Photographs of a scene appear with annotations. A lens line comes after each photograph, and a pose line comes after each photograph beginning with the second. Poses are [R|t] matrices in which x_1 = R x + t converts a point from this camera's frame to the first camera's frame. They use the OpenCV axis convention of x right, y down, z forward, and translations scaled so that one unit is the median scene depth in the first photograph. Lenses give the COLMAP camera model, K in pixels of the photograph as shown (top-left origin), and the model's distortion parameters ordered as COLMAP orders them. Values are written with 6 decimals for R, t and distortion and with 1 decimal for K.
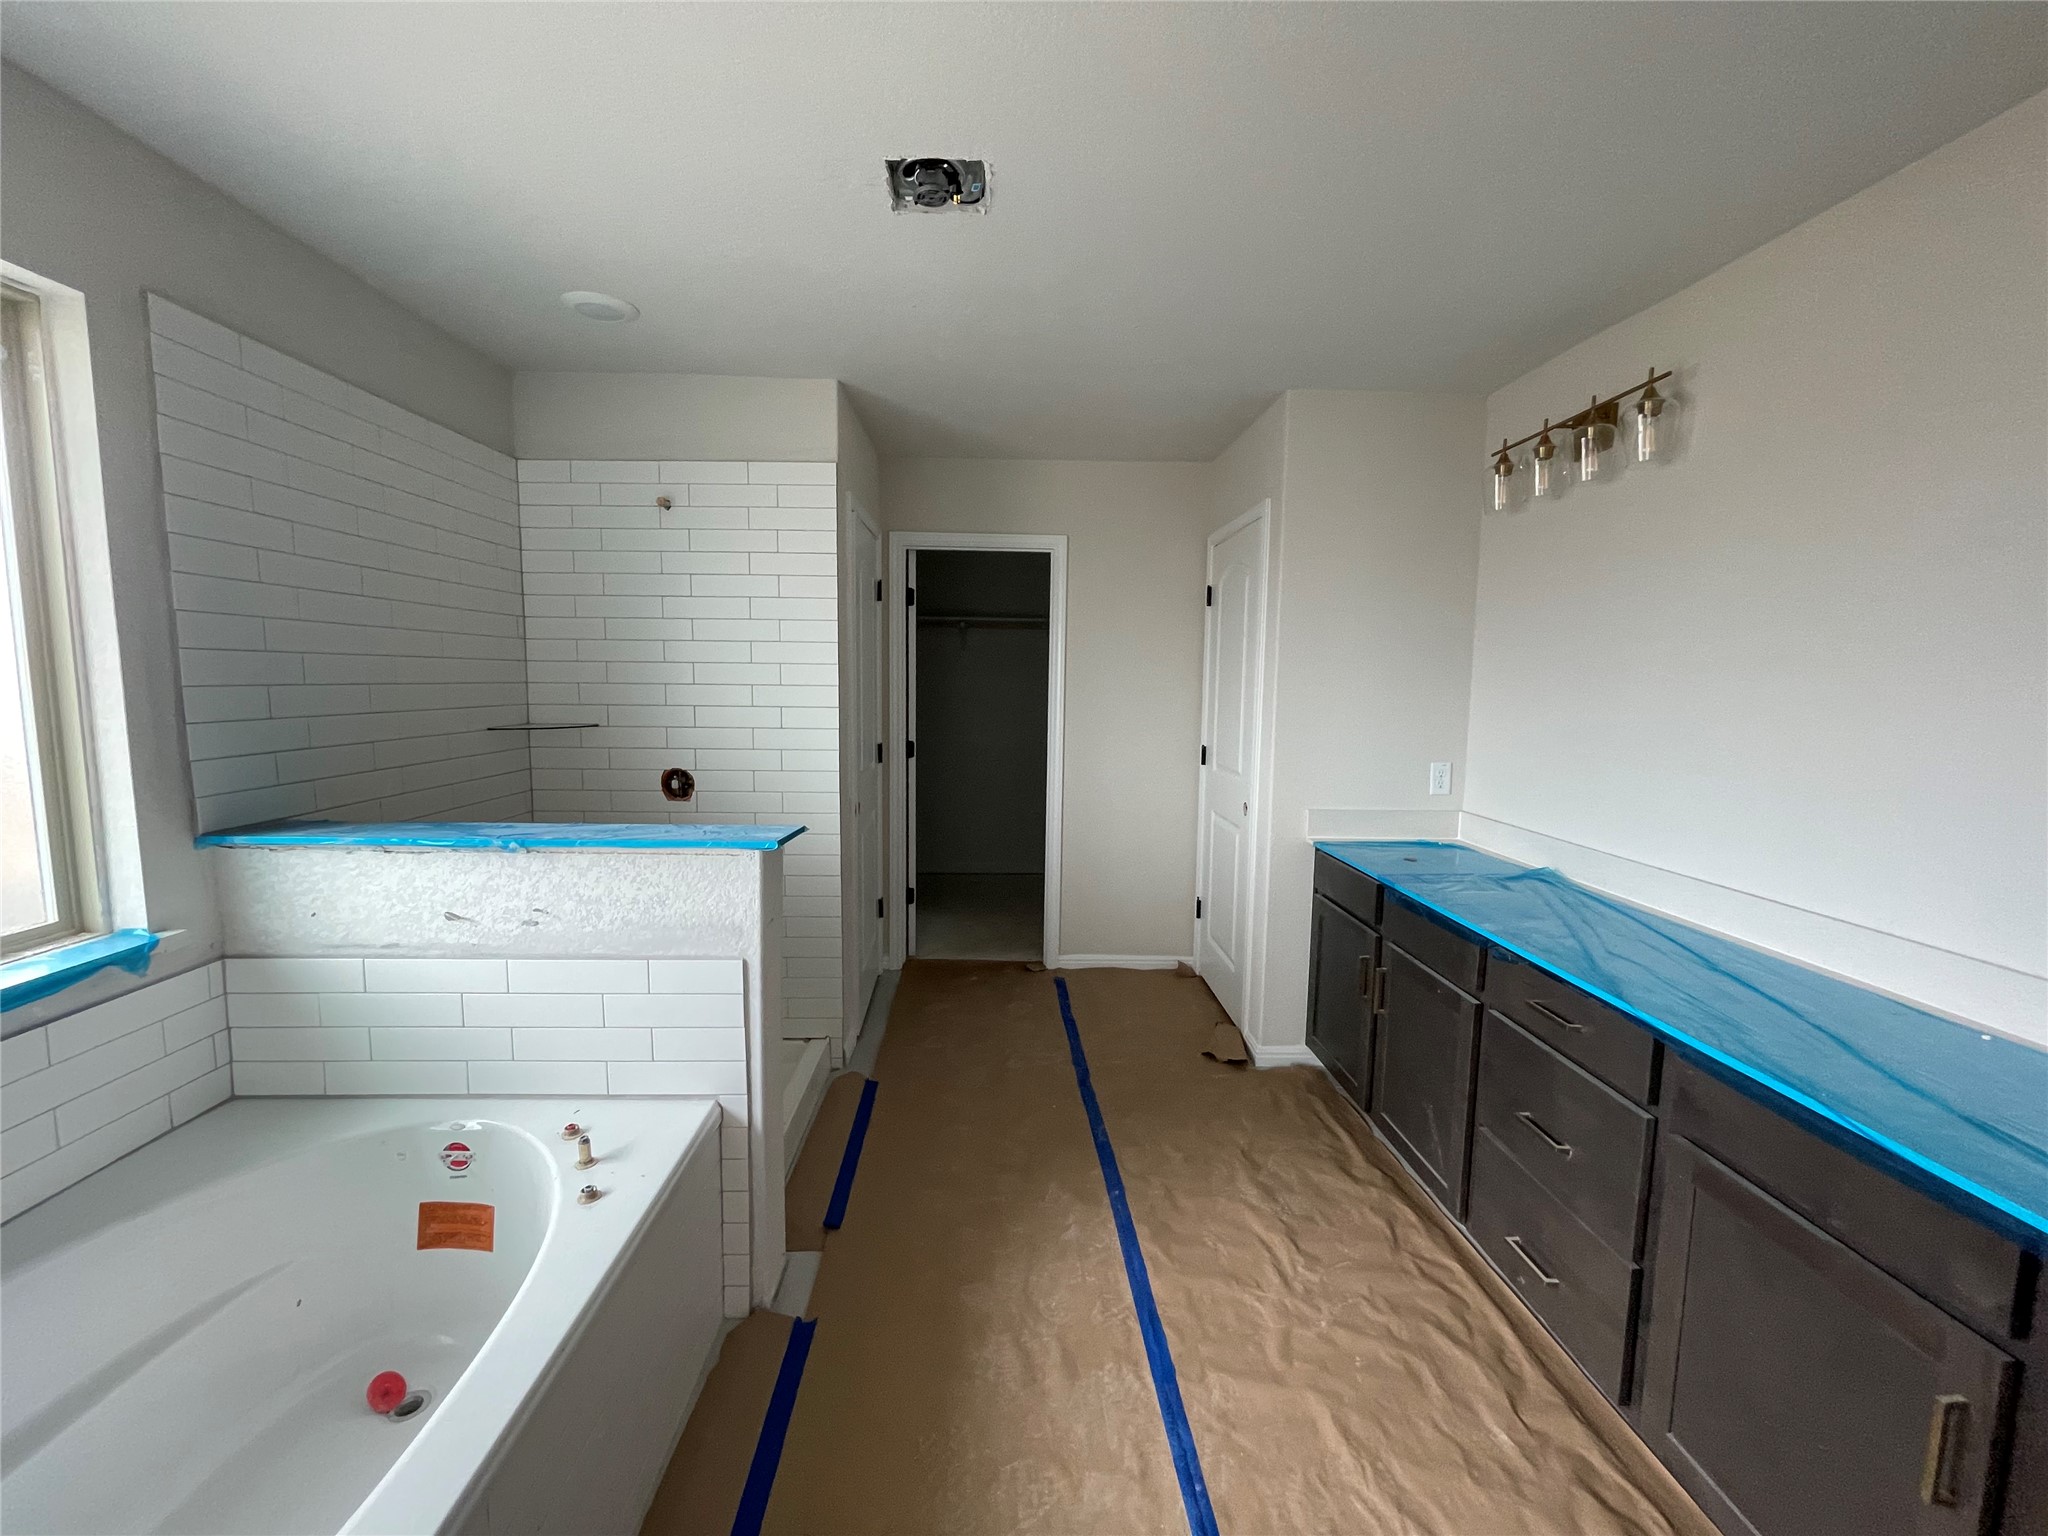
lens RADIAL K [[836.2, 0, 1023.5], [0, 836.2, 760.3], [0, 0, 1]] dist [-0.002639, 0.000877]
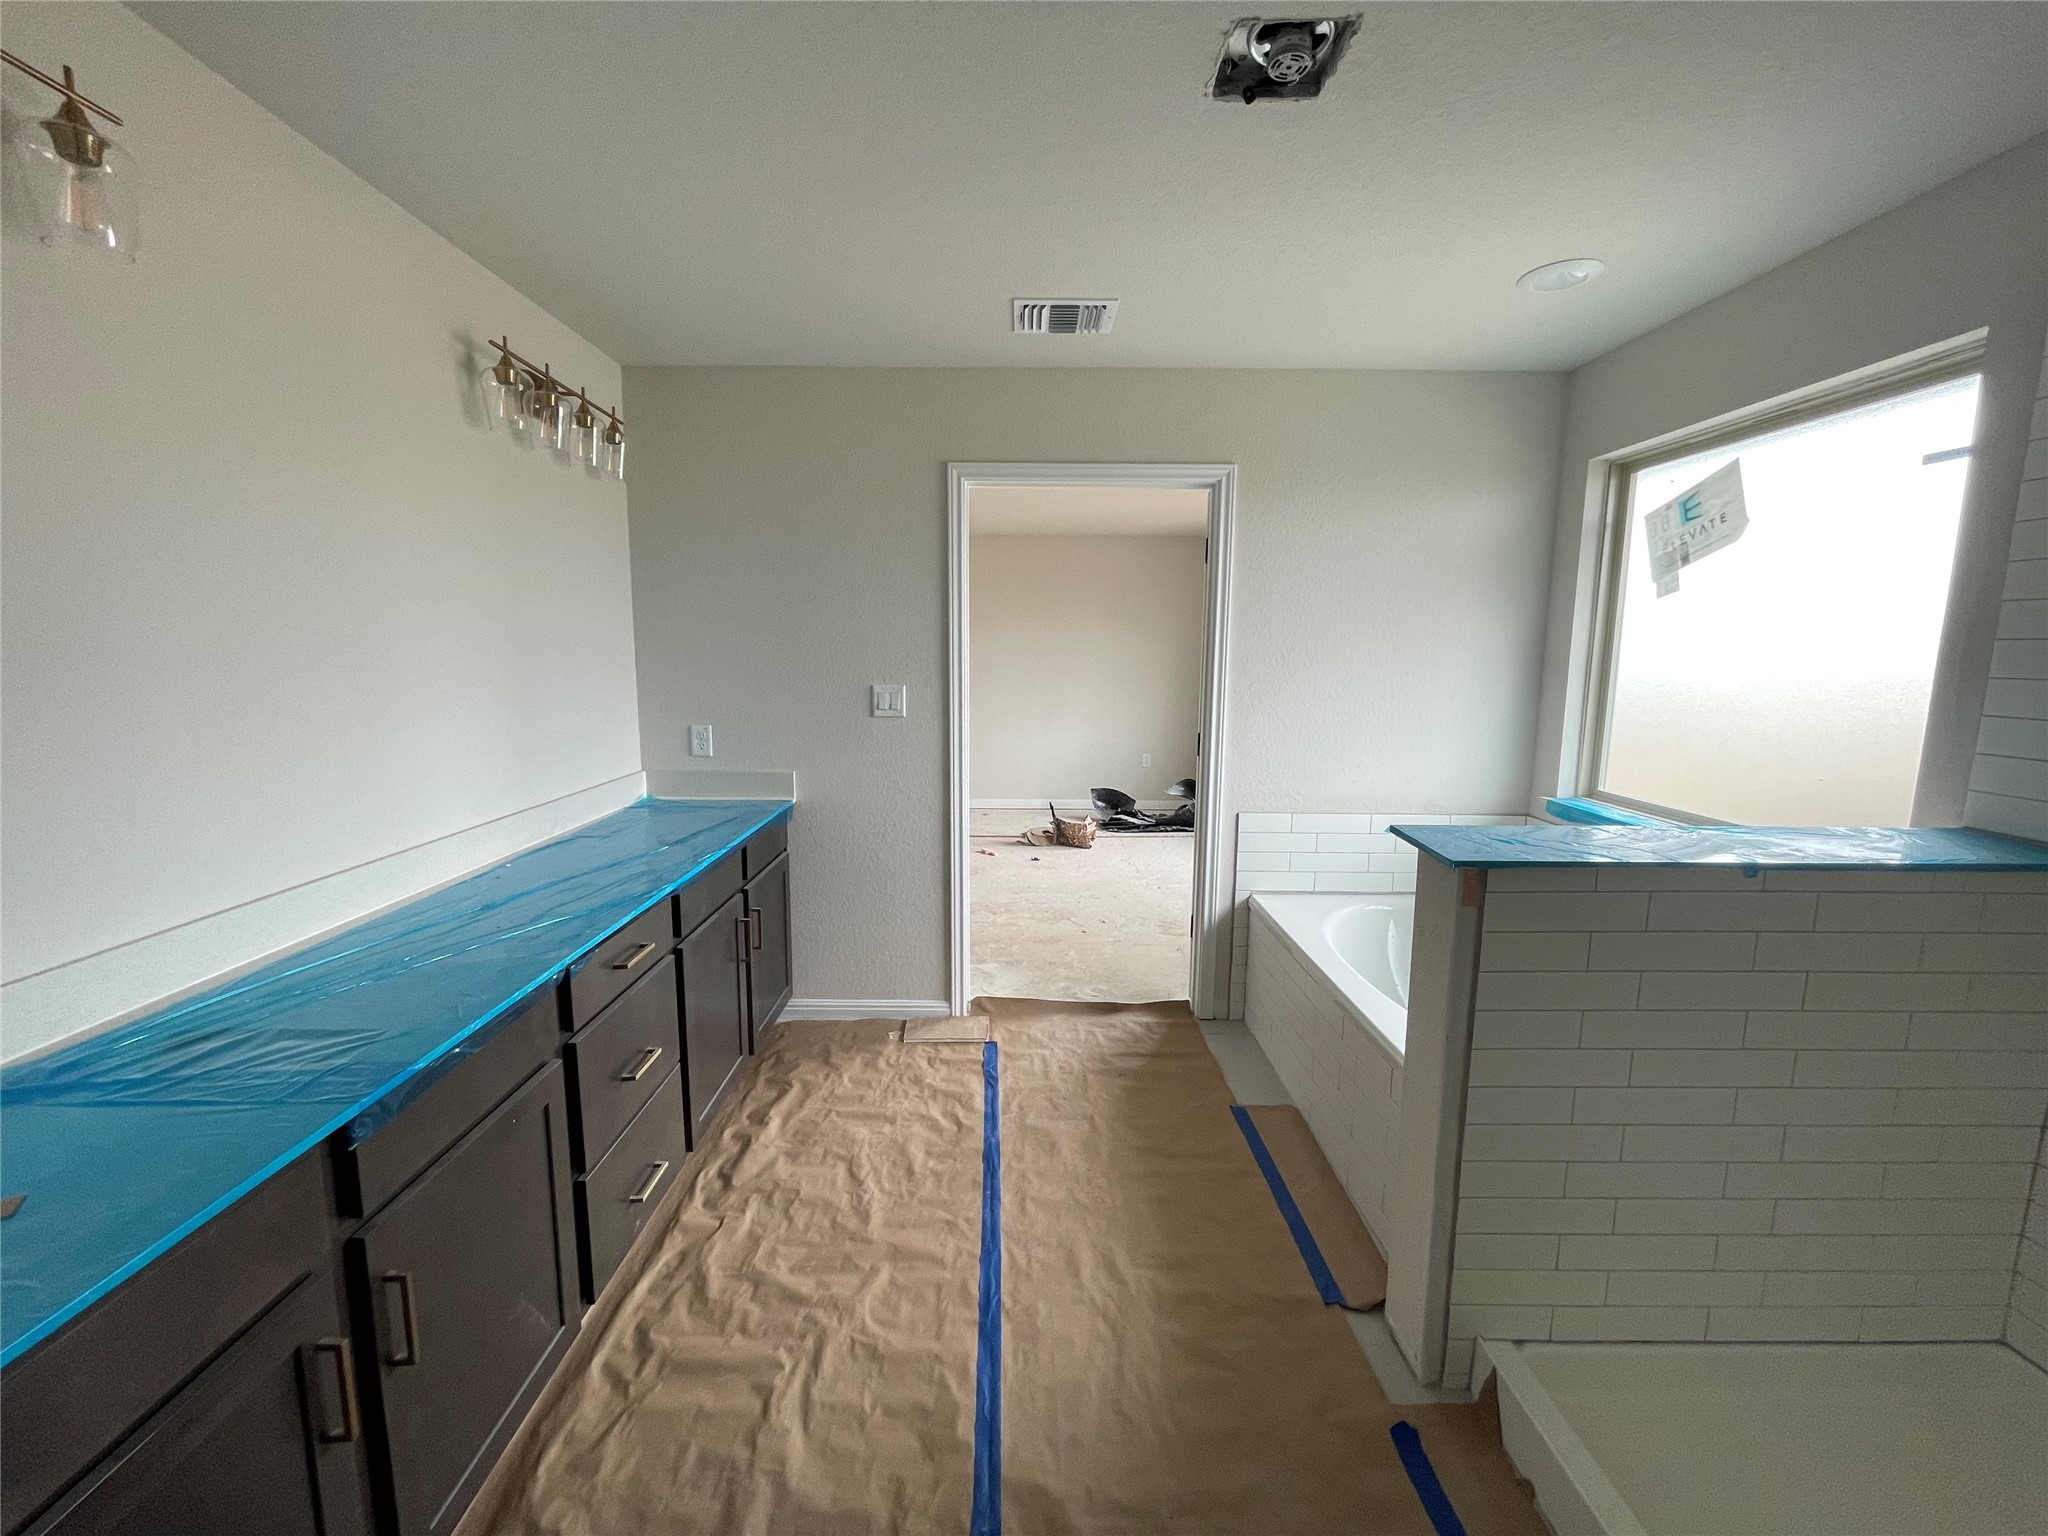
lens RADIAL K [[836.2, 0, 1021.5], [0, 836.2, 769.8], [0, 0, 1]] dist [-0.002639, 0.000877]
pose [[-0.999412, -0.024974, 0.023475, 0.111612], [-0.018471, 0.969370, 0.244908, -0.191411], [-0.028873, 0.244331, -0.969262, 1.886243]]
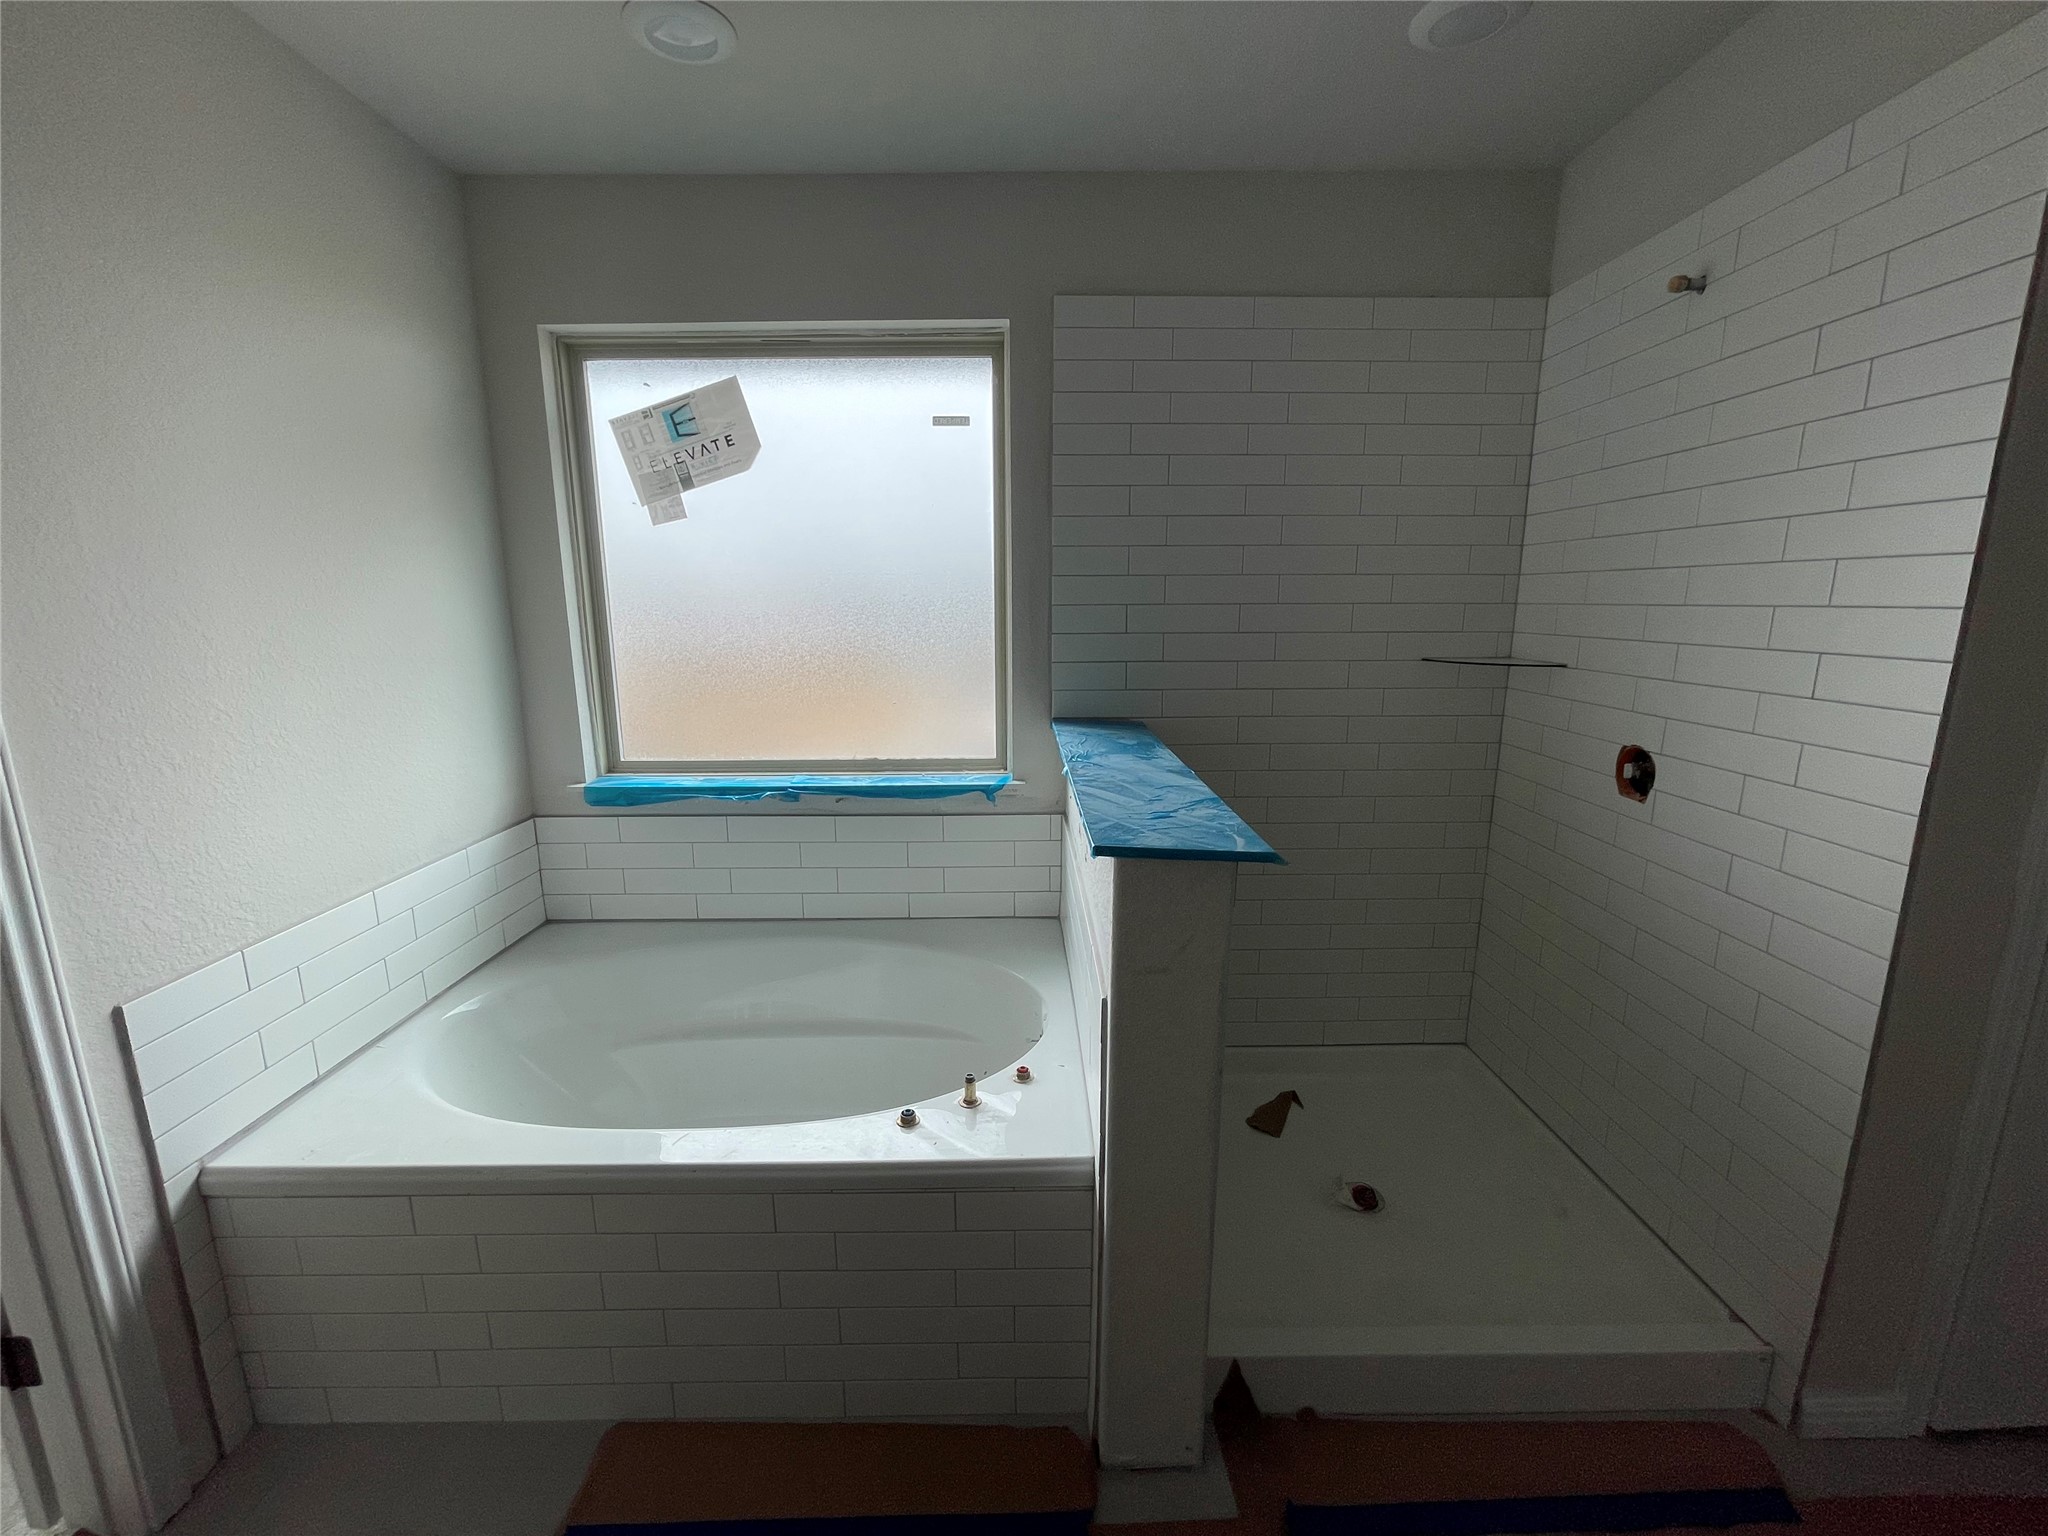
lens RADIAL K [[836.2, 0, 1030.6], [0, 836.2, 765.7], [0, 0, 1]] dist [-0.002639, 0.000877]
pose [[-0.025395, 0.182590, -0.982861, 0.319312], [-0.096878, 0.978101, 0.184209, -0.074052], [0.994972, 0.099896, -0.007150, 0.926930]]
